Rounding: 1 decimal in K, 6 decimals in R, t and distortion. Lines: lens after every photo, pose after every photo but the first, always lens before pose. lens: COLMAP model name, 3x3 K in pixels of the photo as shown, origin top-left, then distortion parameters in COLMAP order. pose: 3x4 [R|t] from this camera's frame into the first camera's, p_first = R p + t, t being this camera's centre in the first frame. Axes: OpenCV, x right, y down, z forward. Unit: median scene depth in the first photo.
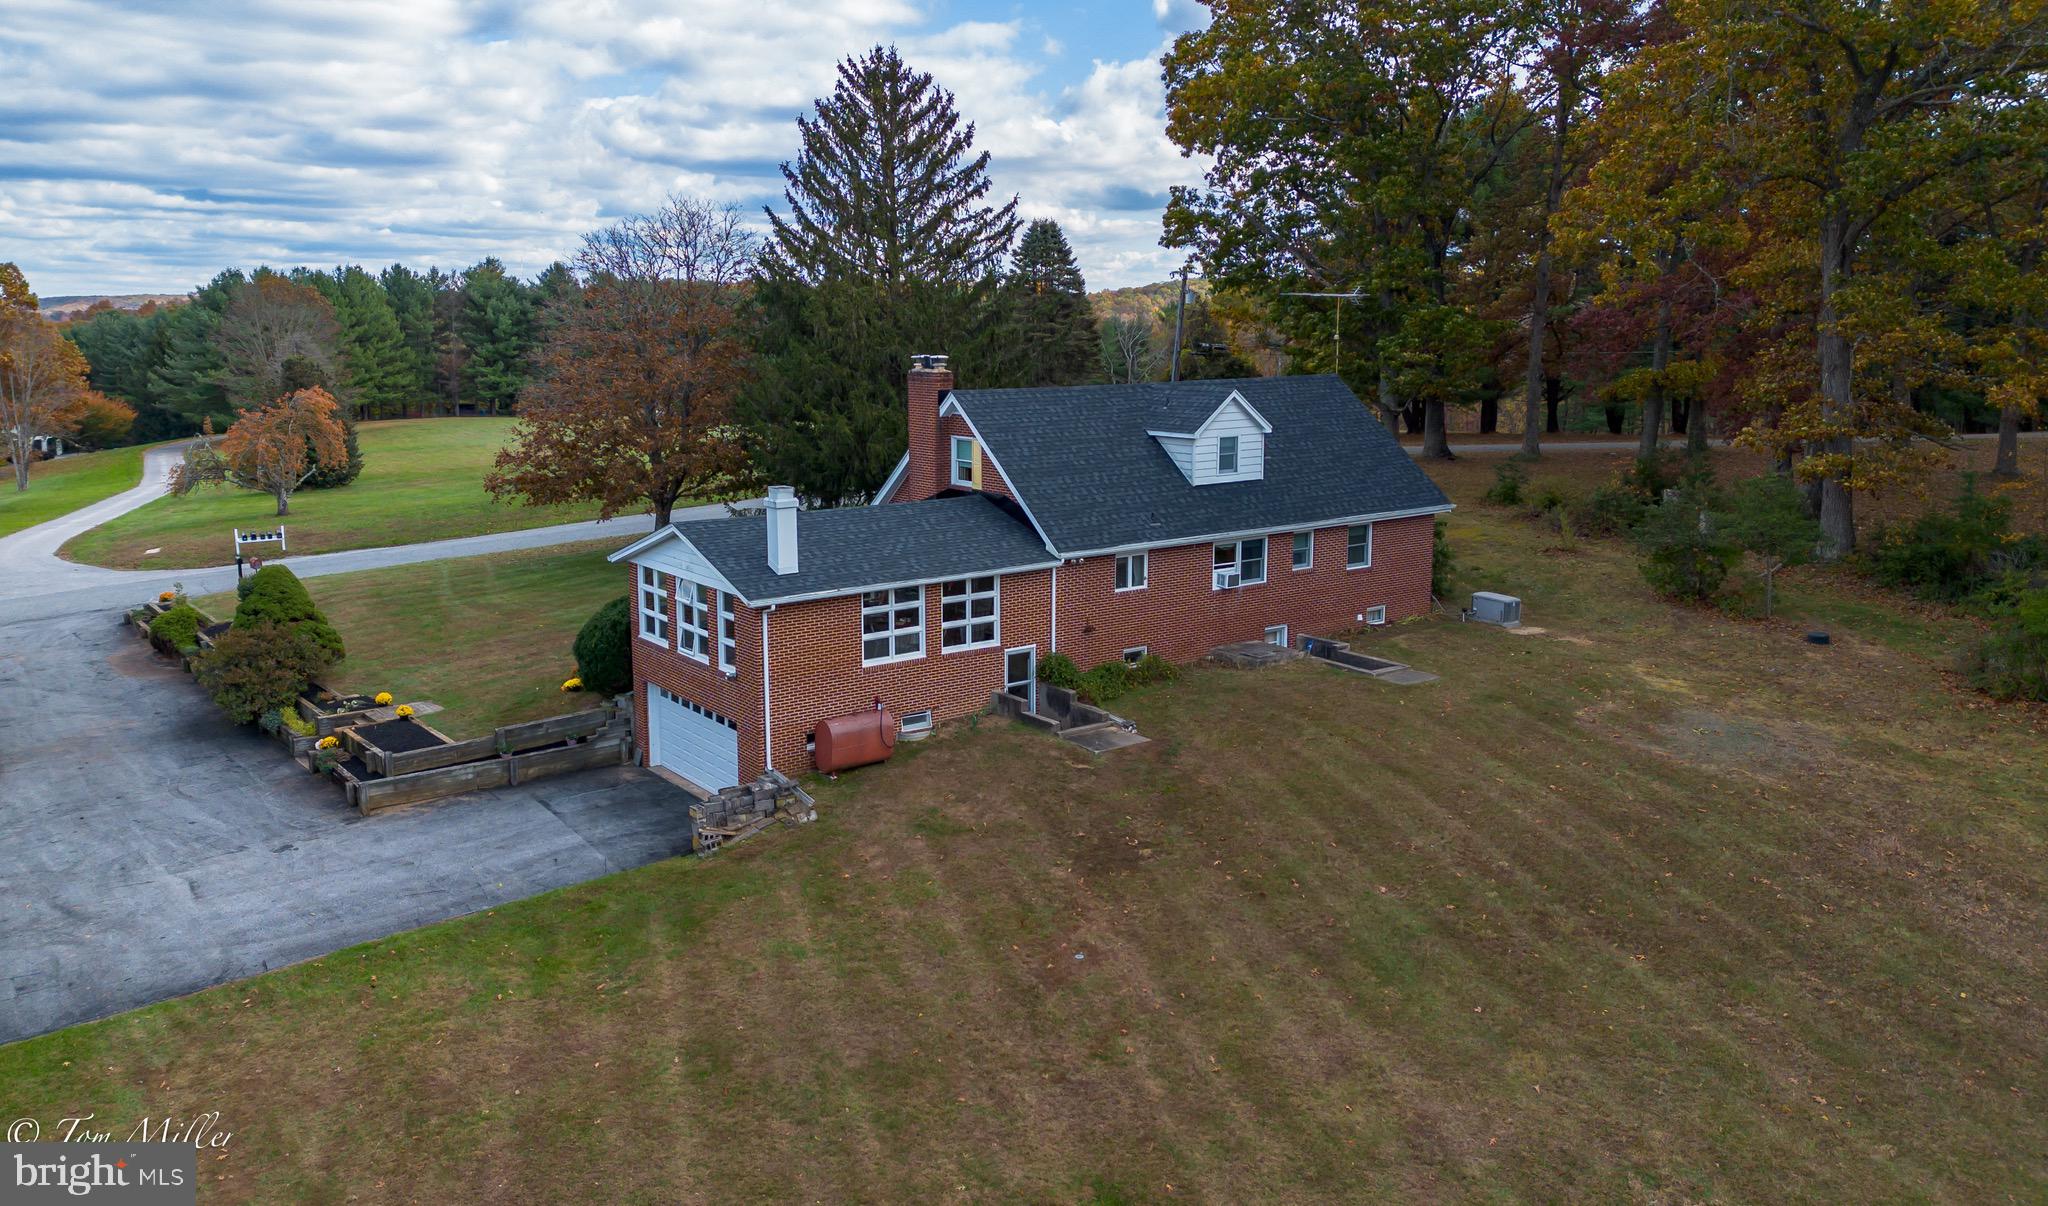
lens RADIAL K [[1493.6, 0, 986.9], [0, 1493.6, 558.7], [0, 0, 1]] dist [0.057864, -0.028249]
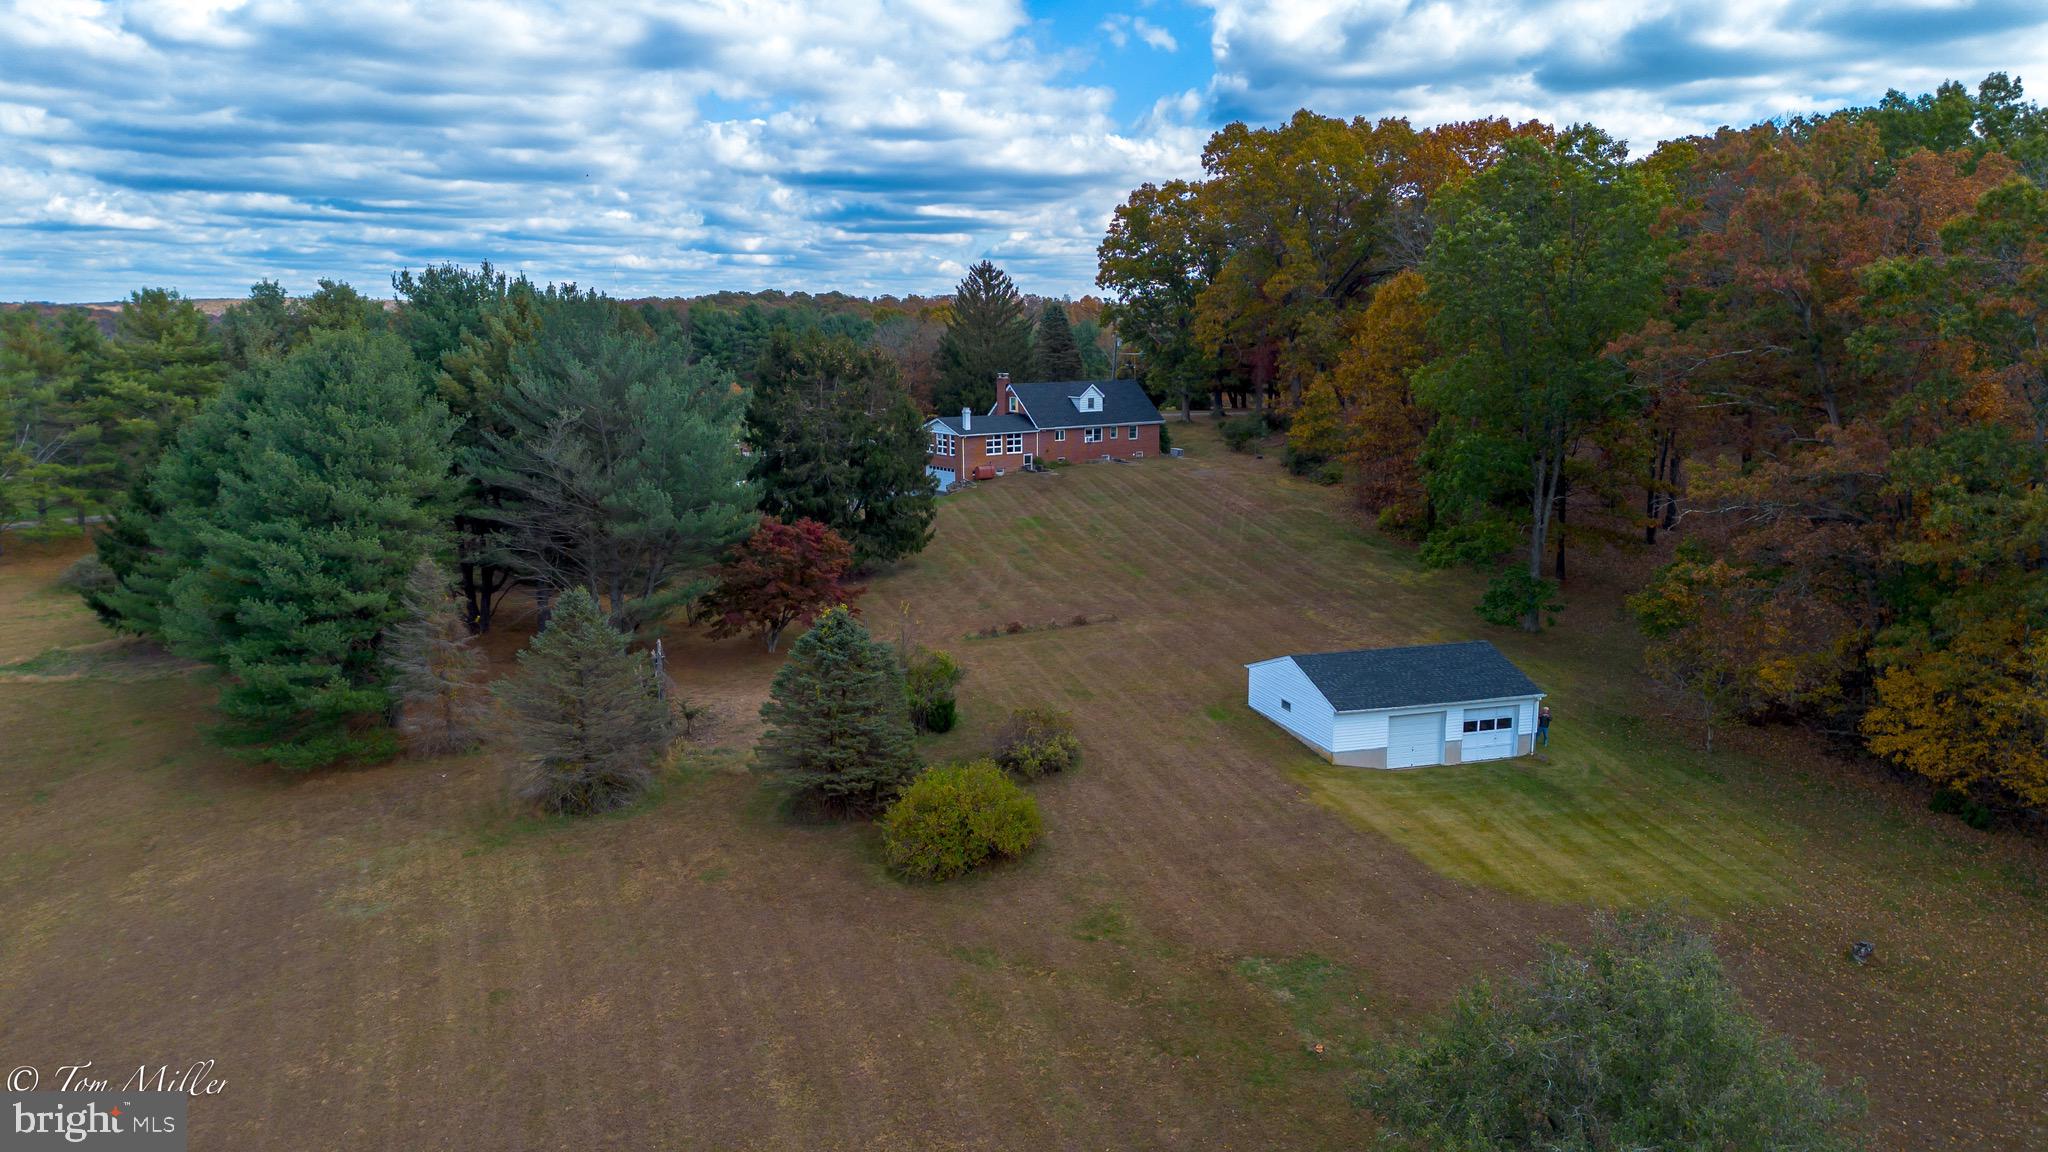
lens RADIAL K [[1452.8, 0, 1027.2], [0, 1452.8, 576.1], [0, 0, 1]] dist [0.046263, -0.005605]
pose [[0.999891, 0.006362, -0.013287, 0.077129], [-0.006140, 0.999841, 0.016737, 0.330500], [0.013392, -0.016653, 0.999772, -2.845583]]
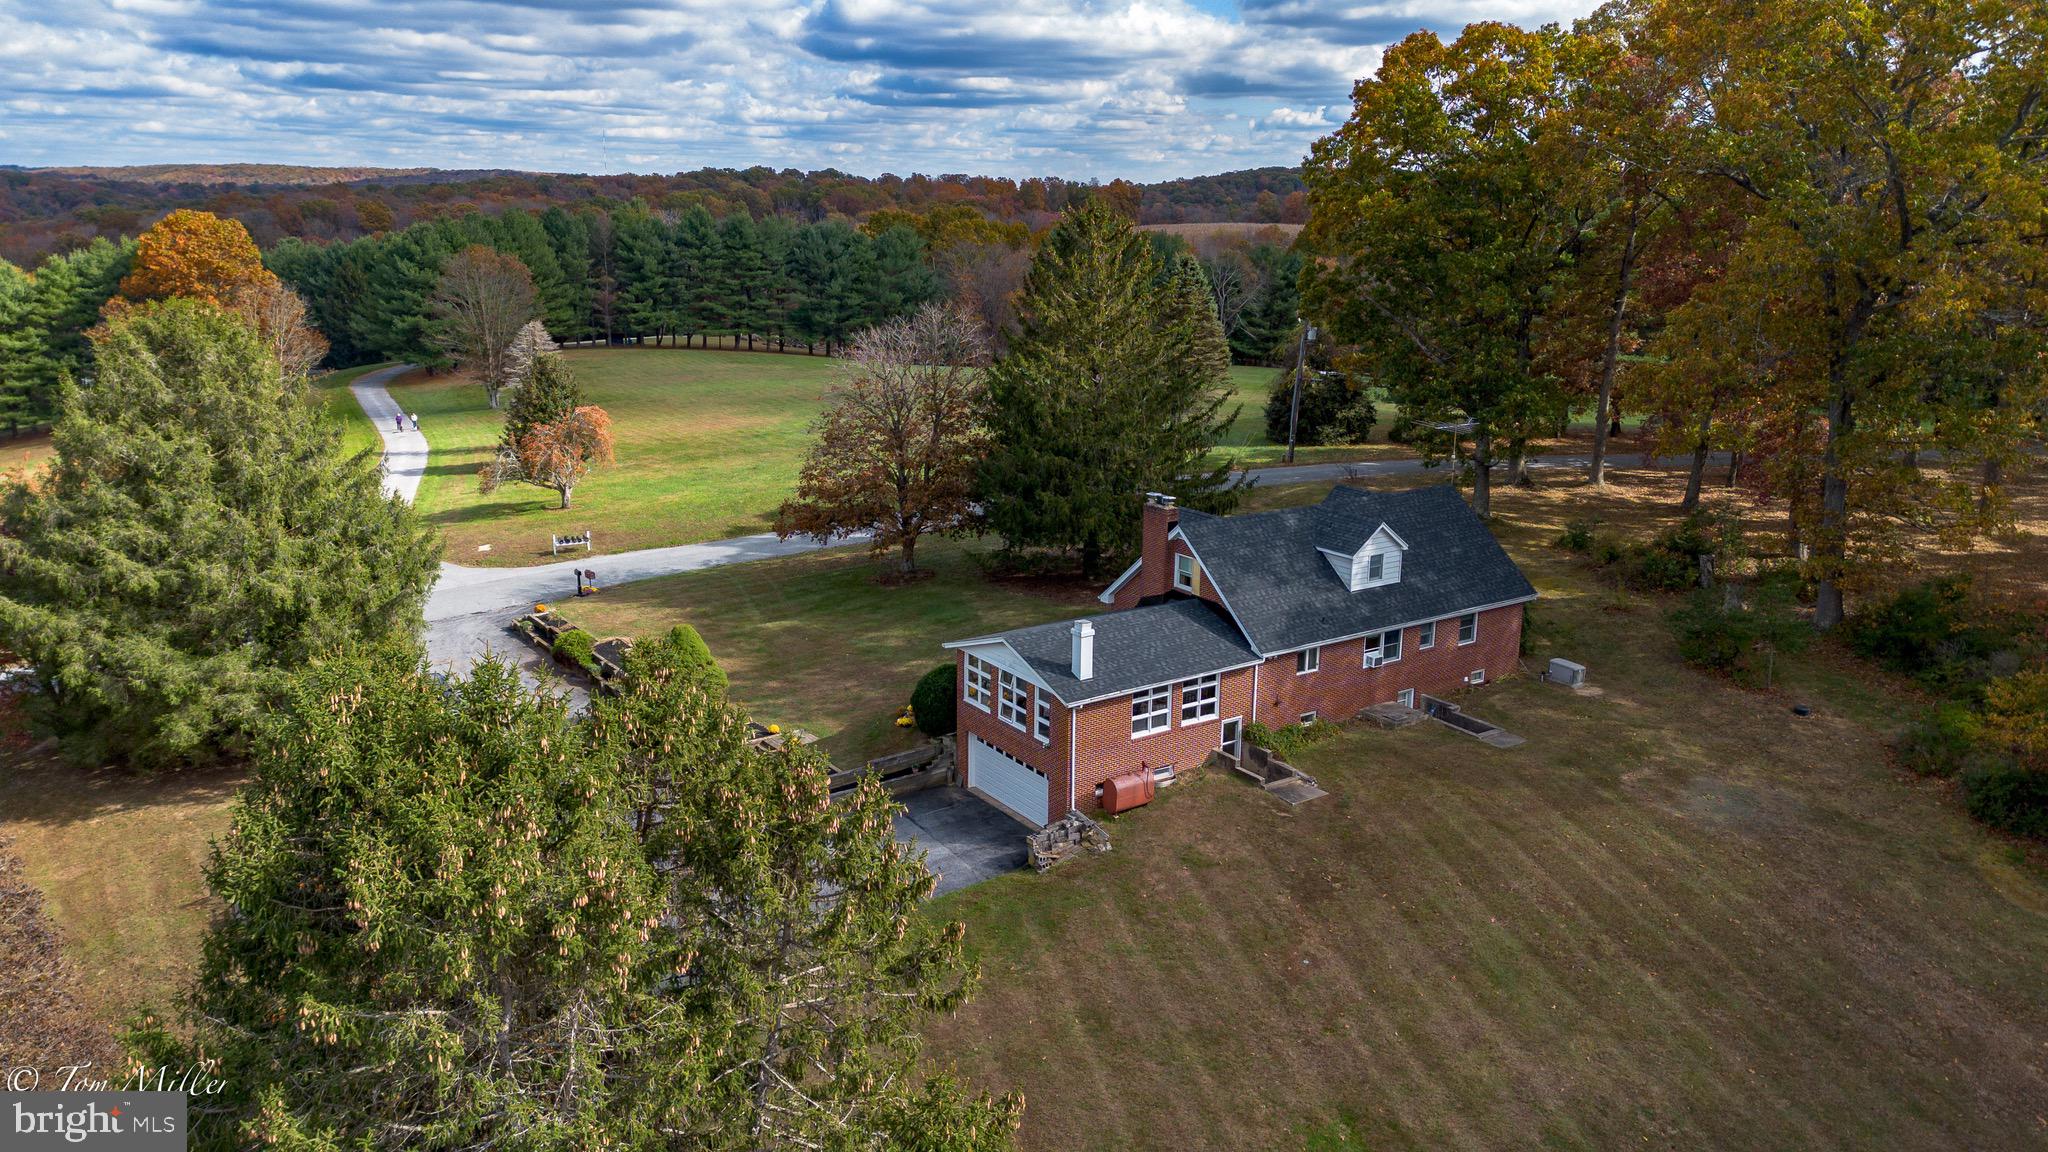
lens RADIAL K [[1452.8, 0, 1004.8], [0, 1452.8, 563.1], [0, 0, 1]] dist [0.046263, -0.005605]
pose [[0.999425, 0.018976, -0.028107, -0.175899], [-0.016322, 0.995644, 0.091794, -0.235551], [0.029727, -0.091282, 0.995381, -0.424469]]
